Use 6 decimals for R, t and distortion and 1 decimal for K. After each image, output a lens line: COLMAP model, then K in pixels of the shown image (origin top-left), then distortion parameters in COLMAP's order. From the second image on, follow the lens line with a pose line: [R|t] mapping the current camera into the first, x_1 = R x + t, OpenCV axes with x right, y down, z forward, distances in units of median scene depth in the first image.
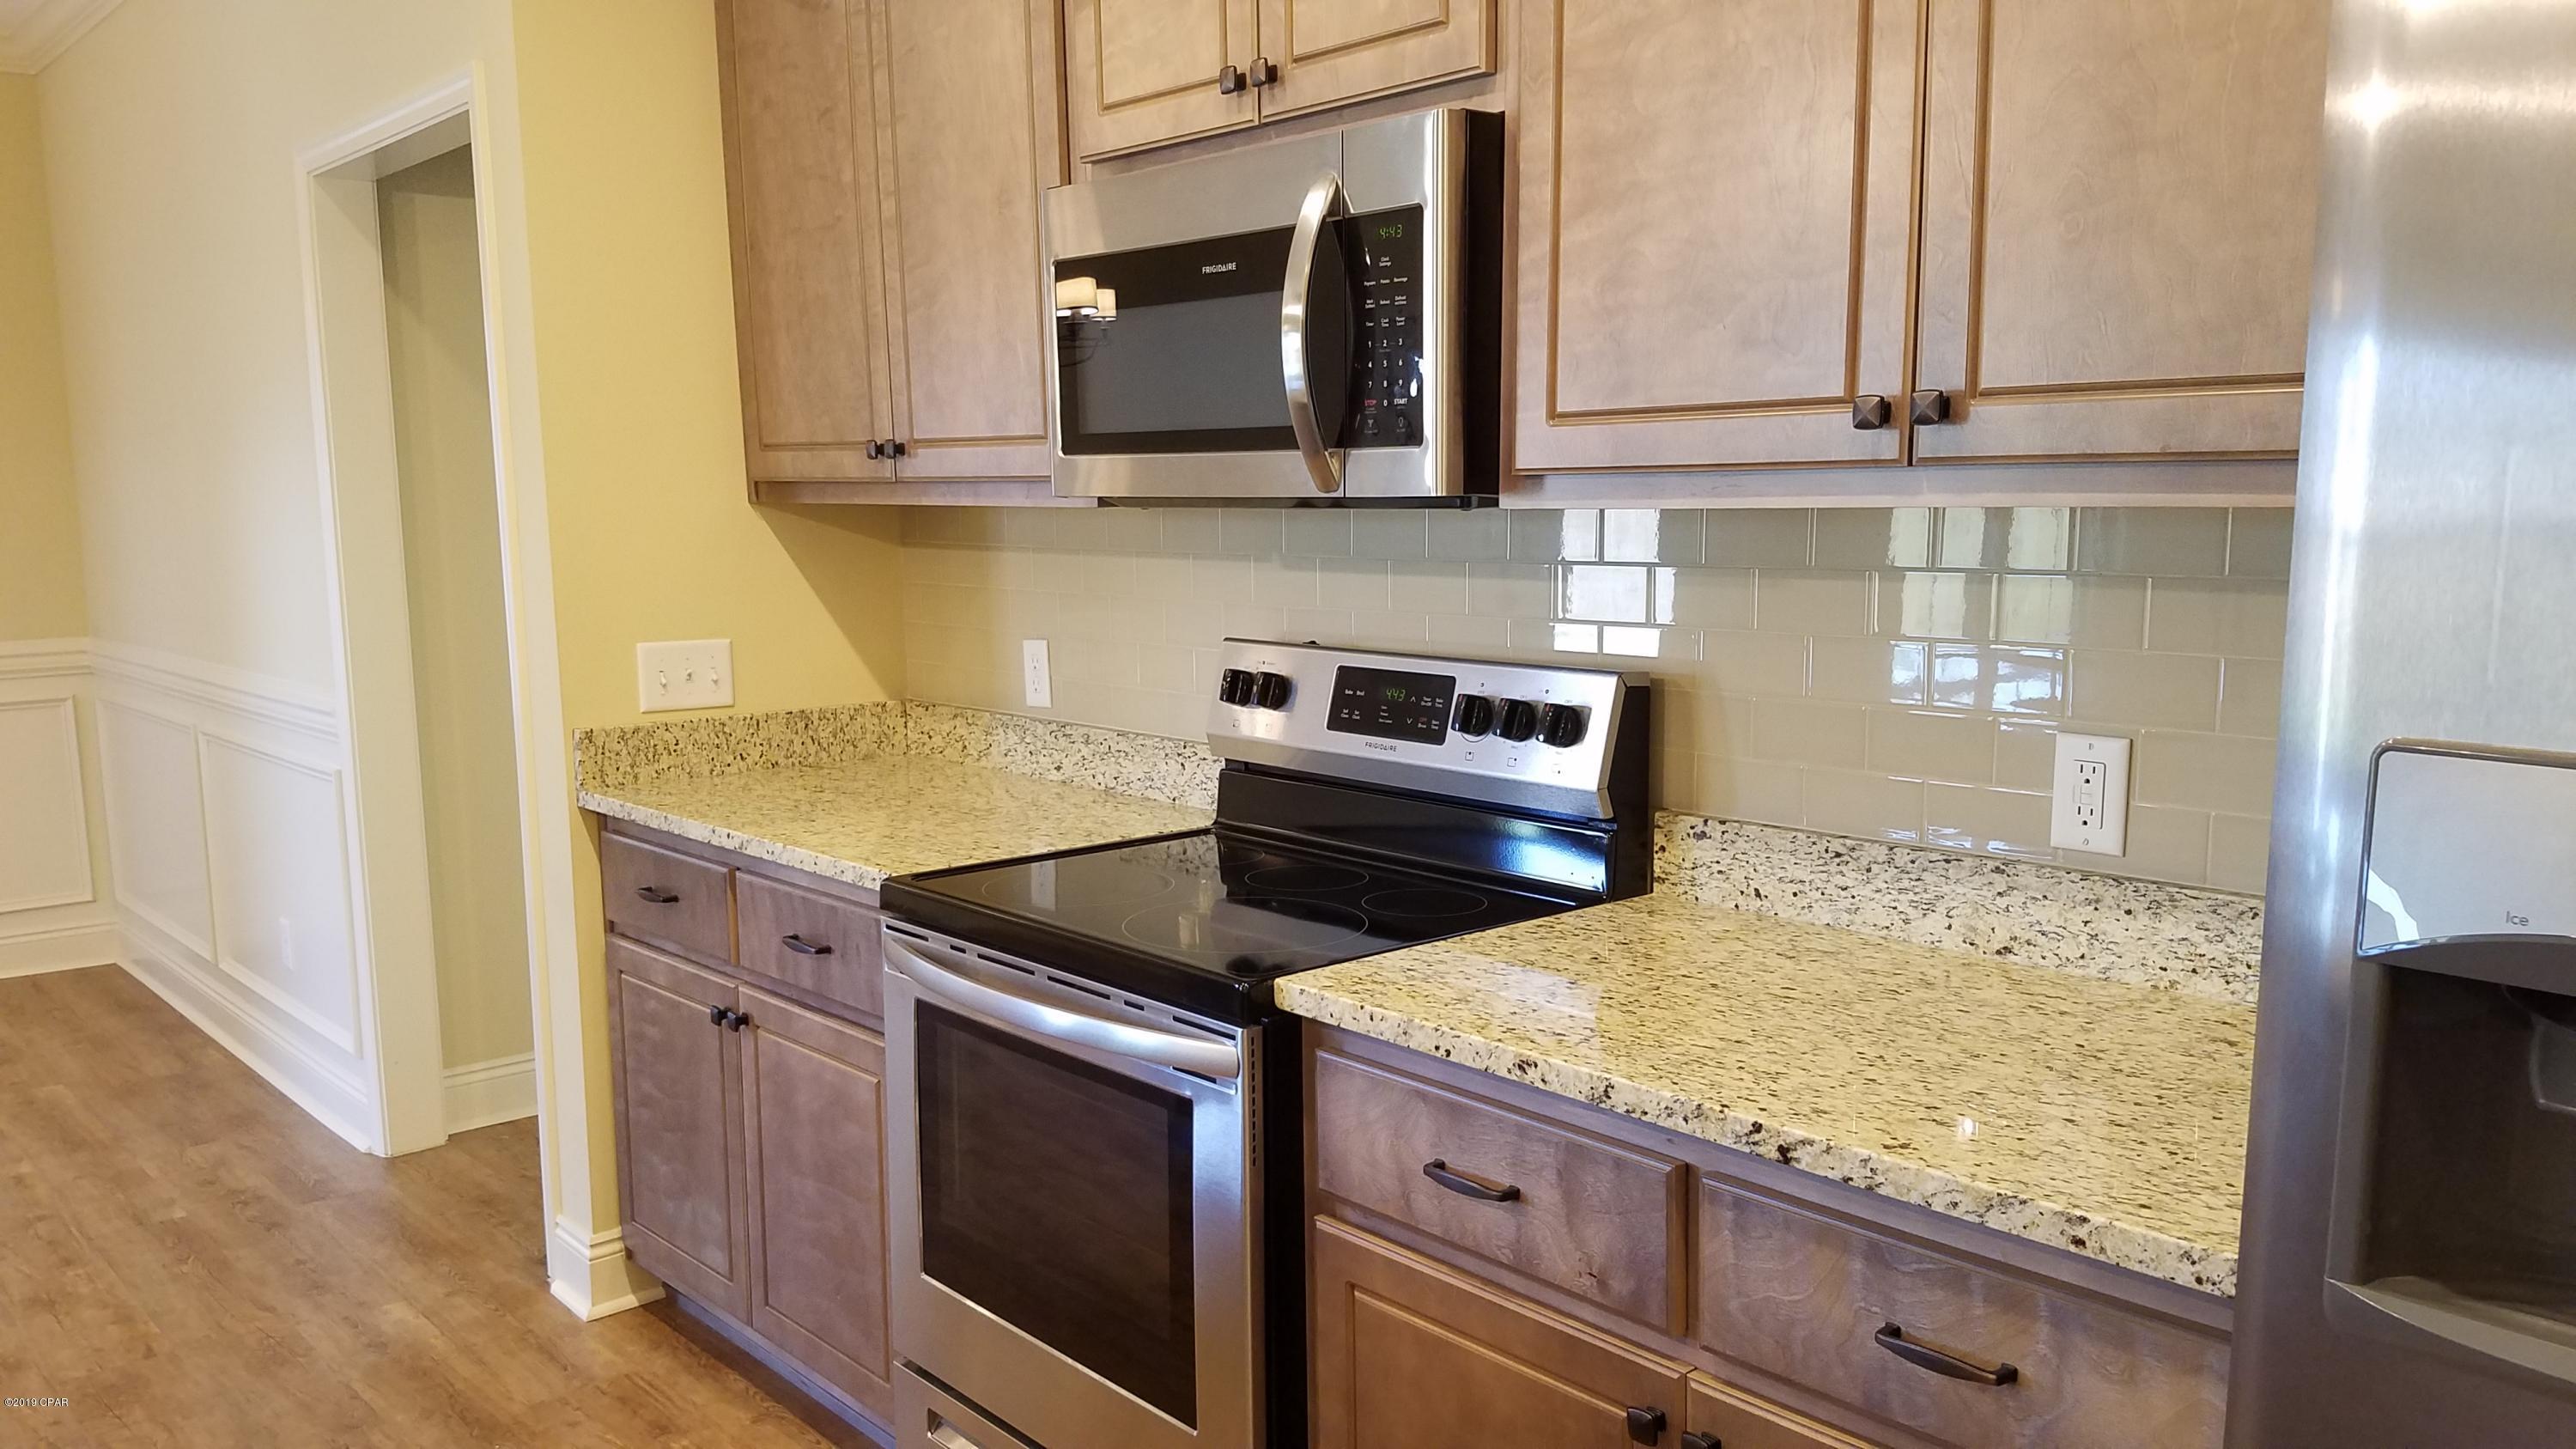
lens RADIAL K [[1963.7, 0, 1250.4], [0, 1963.7, 773.3], [0, 0, 1]] dist [0.205147, -0.339459]
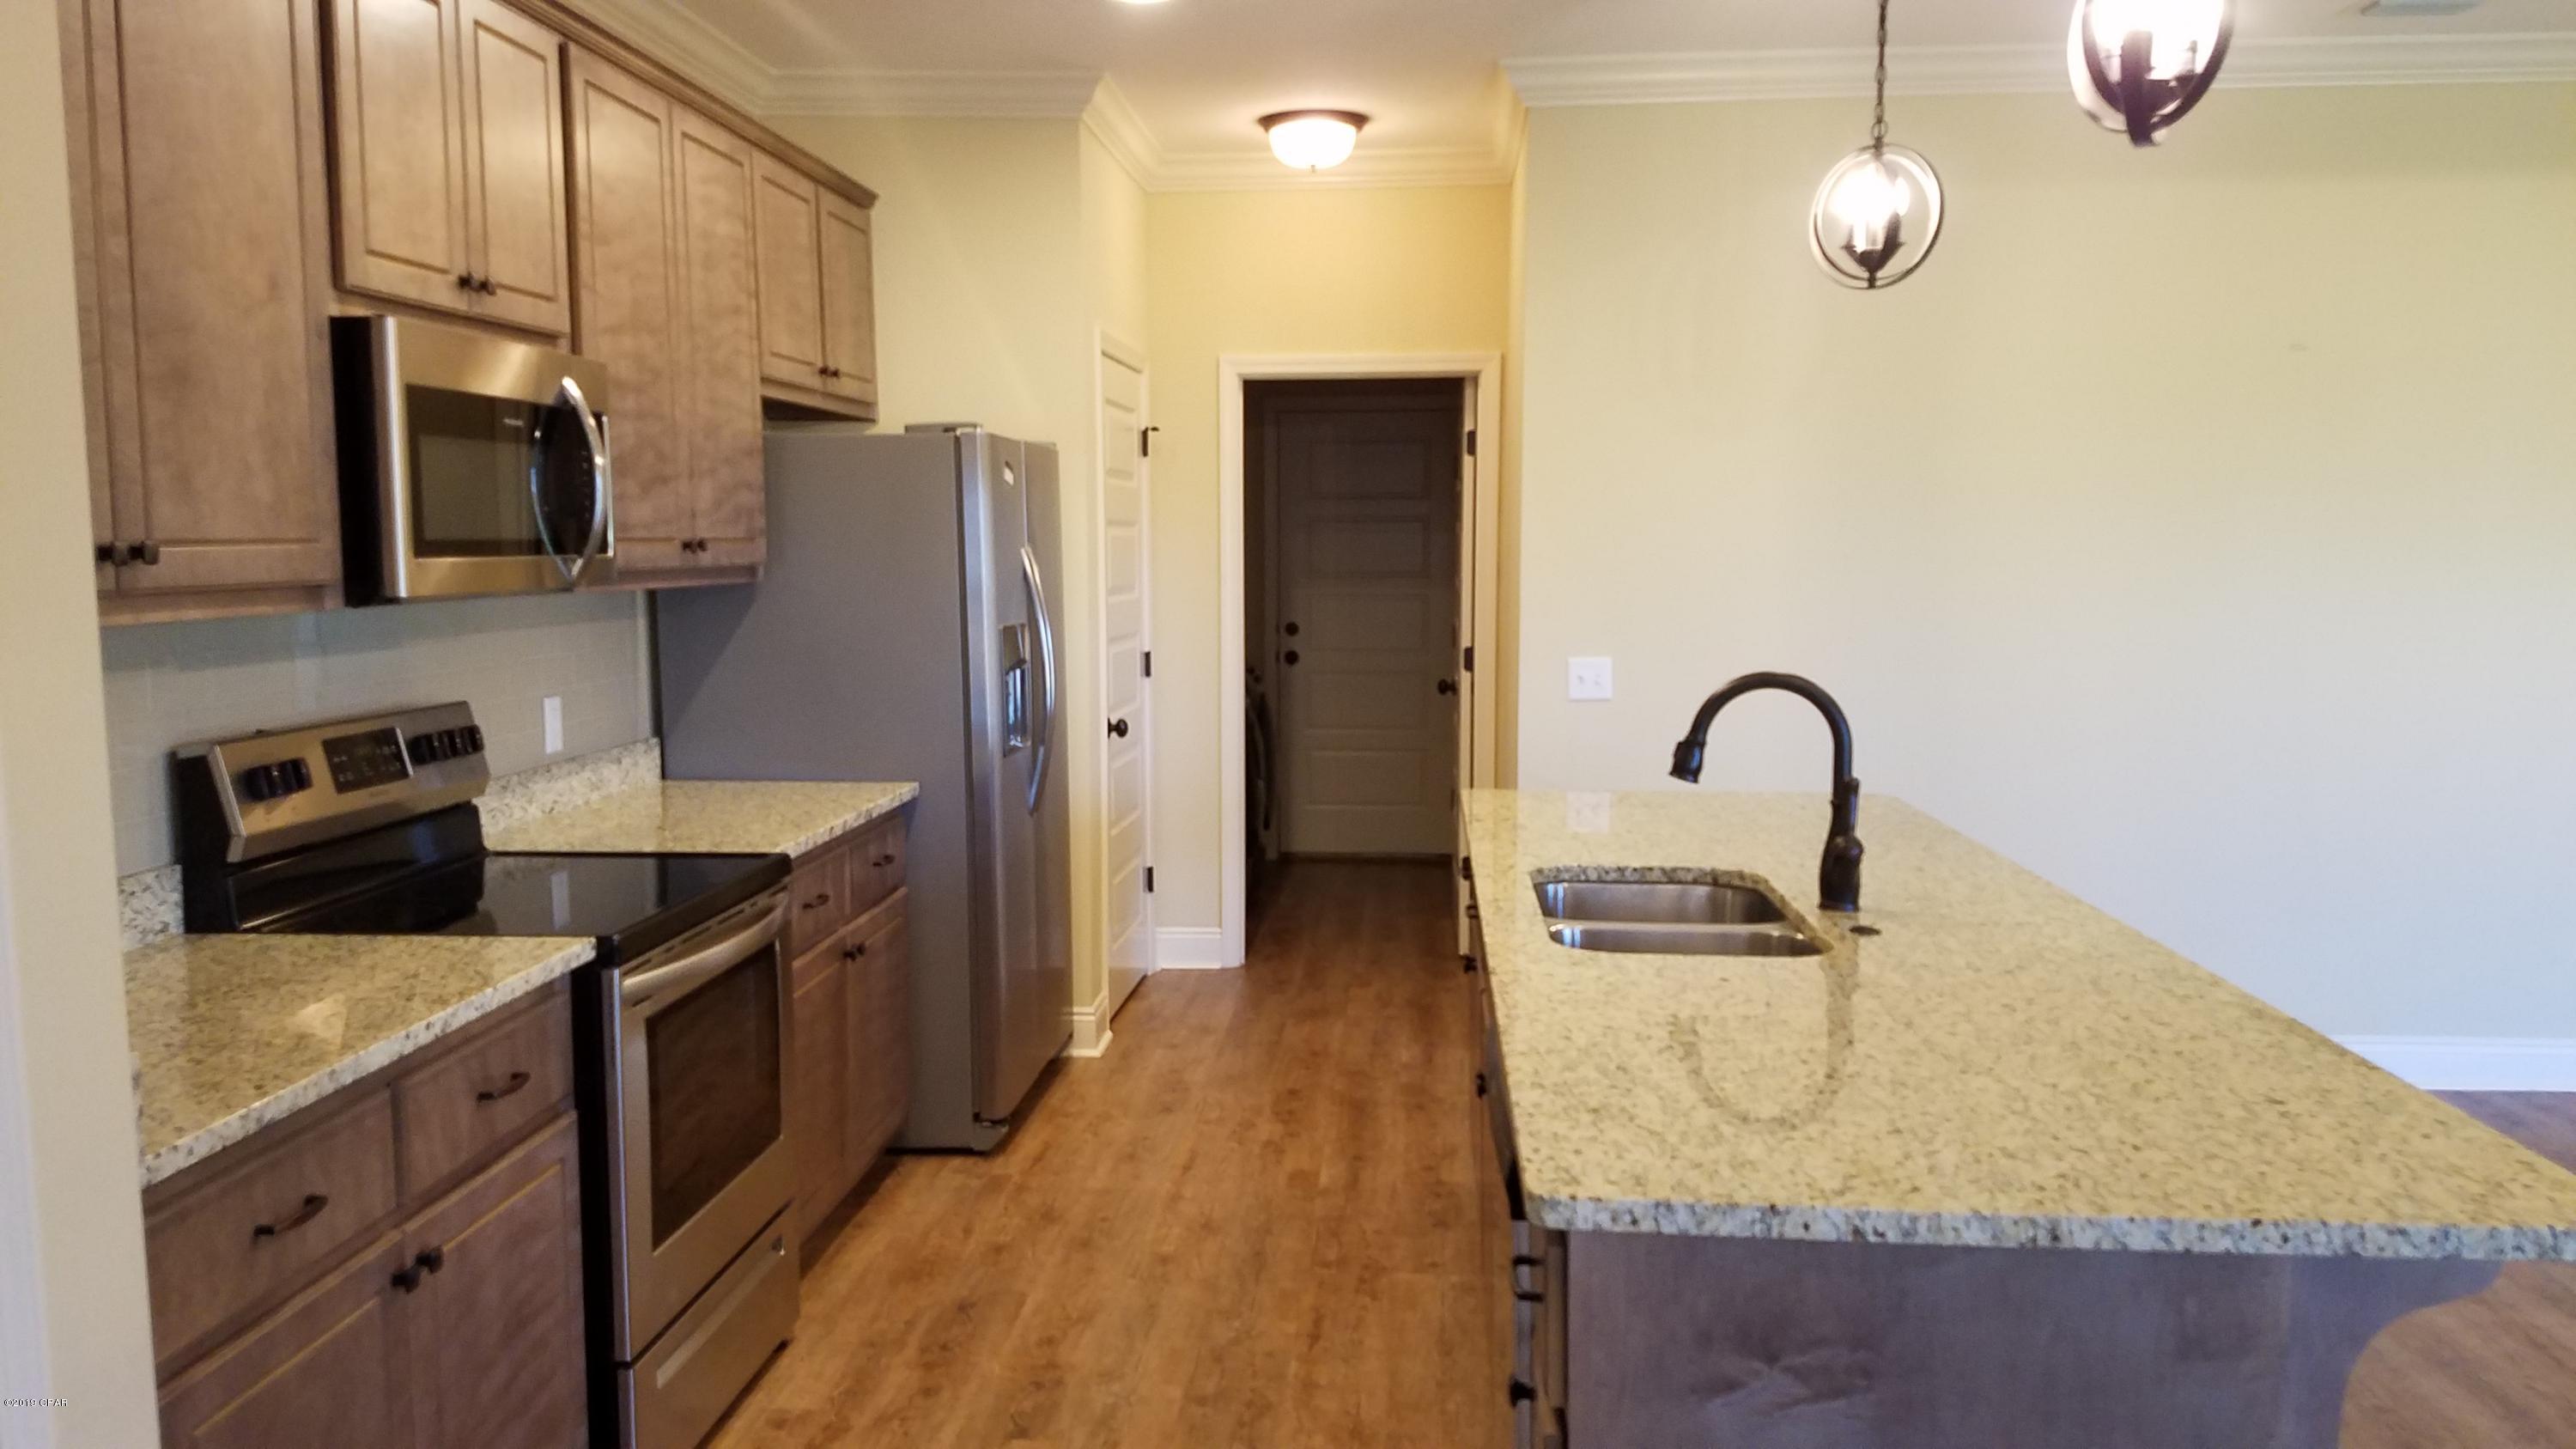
lens RADIAL K [[1963.7, 0, 1250.4], [0, 1963.7, 773.3], [0, 0, 1]] dist [0.205147, -0.339459]
pose [[-0.697908, -0.067825, 0.712968, -1.352319], [0.122149, 0.969647, 0.211812, -0.251911], [-0.705694, 0.234914, -0.668440, 1.612967]]
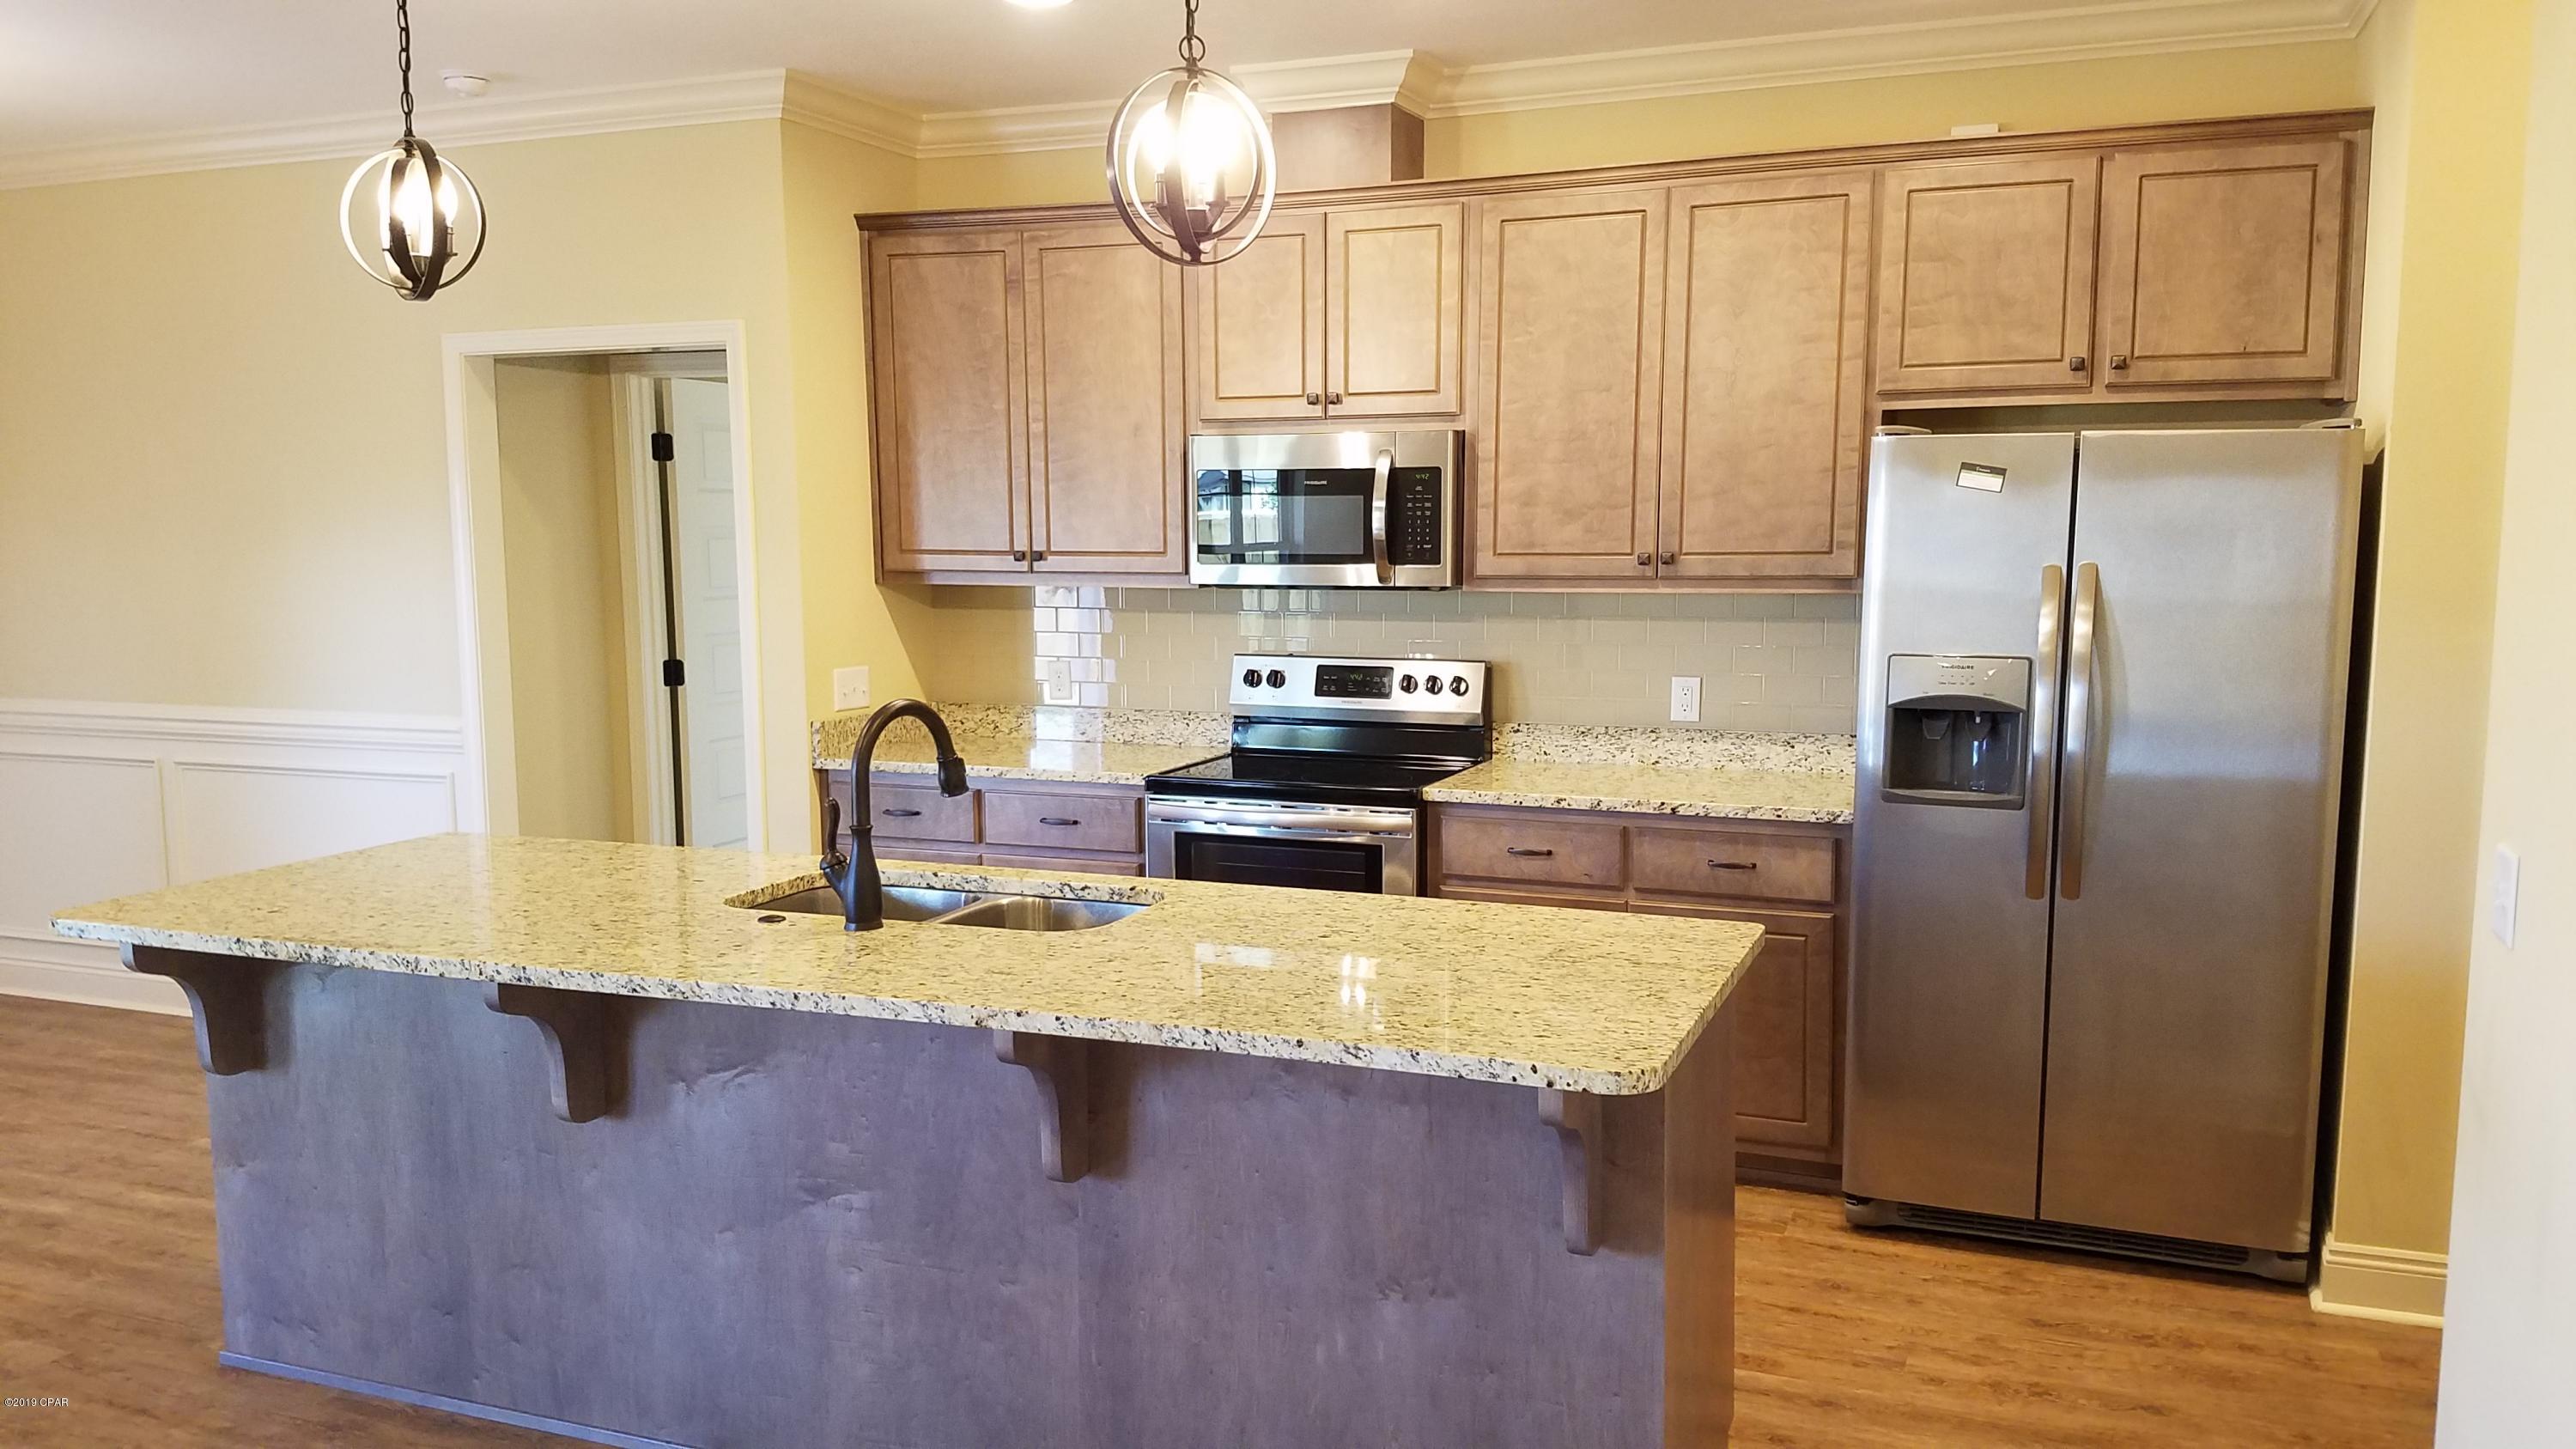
lens RADIAL K [[1973.4, 0, 1262.5], [0, 1973.4, 738.5], [0, 0, 1]] dist [0.247236, -0.399367]
pose [[0.889222, -0.042287, 0.455517, -1.074654], [0.060442, 0.997850, -0.025356, 0.079944], [-0.453465, 0.050080, 0.889866, -0.905440]]
